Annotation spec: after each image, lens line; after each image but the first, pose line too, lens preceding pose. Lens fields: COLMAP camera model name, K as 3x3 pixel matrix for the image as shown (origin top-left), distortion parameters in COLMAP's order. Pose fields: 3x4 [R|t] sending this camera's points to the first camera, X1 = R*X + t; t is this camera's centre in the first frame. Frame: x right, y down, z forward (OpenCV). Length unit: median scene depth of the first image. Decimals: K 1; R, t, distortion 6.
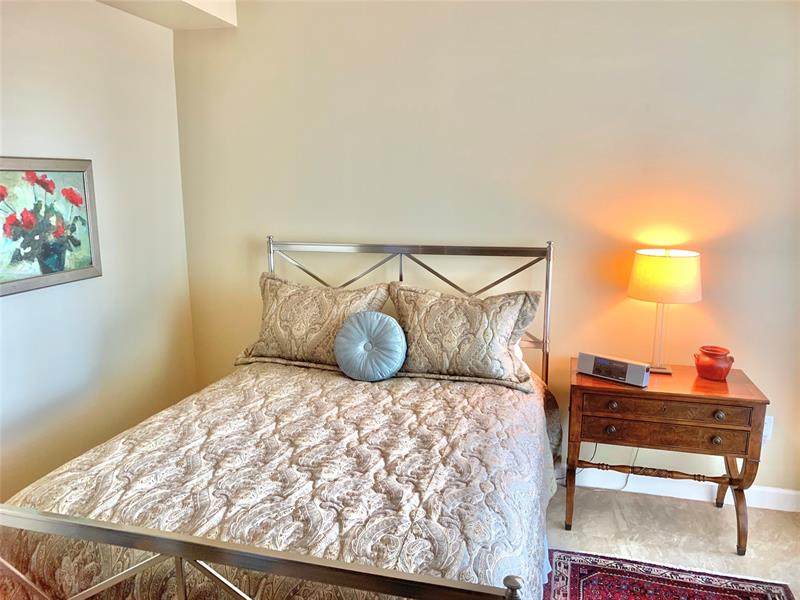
lens RADIAL K [[611.7, 0, 404.6], [0, 611.7, 297.3], [0, 0, 1]] dist [0.048867, -0.068448]
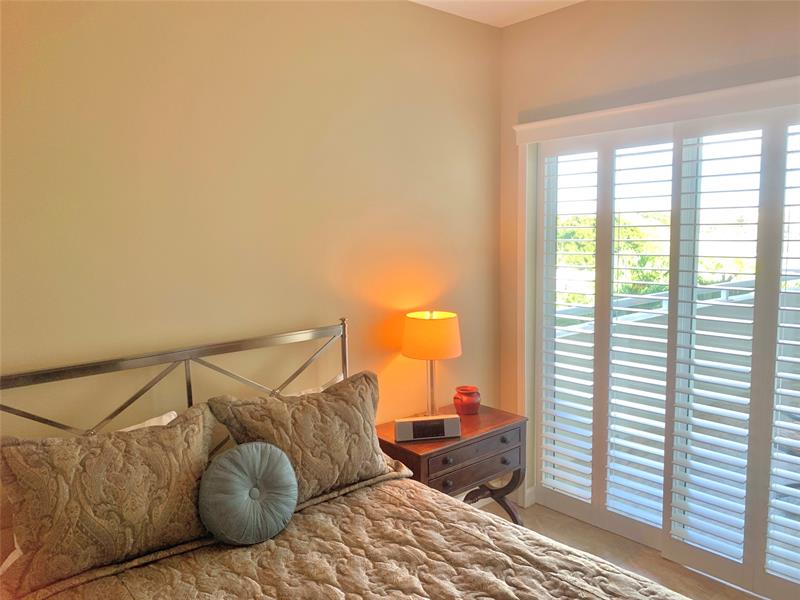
lens RADIAL K [[611.7, 0, 402.3], [0, 611.7, 301.8], [0, 0, 1]] dist [0.048867, -0.068448]
pose [[0.578400, -0.115855, 0.807485, -0.506843], [0.170281, 0.985205, 0.019381, -0.124373], [-0.797783, 0.126289, 0.589570, 0.380769]]
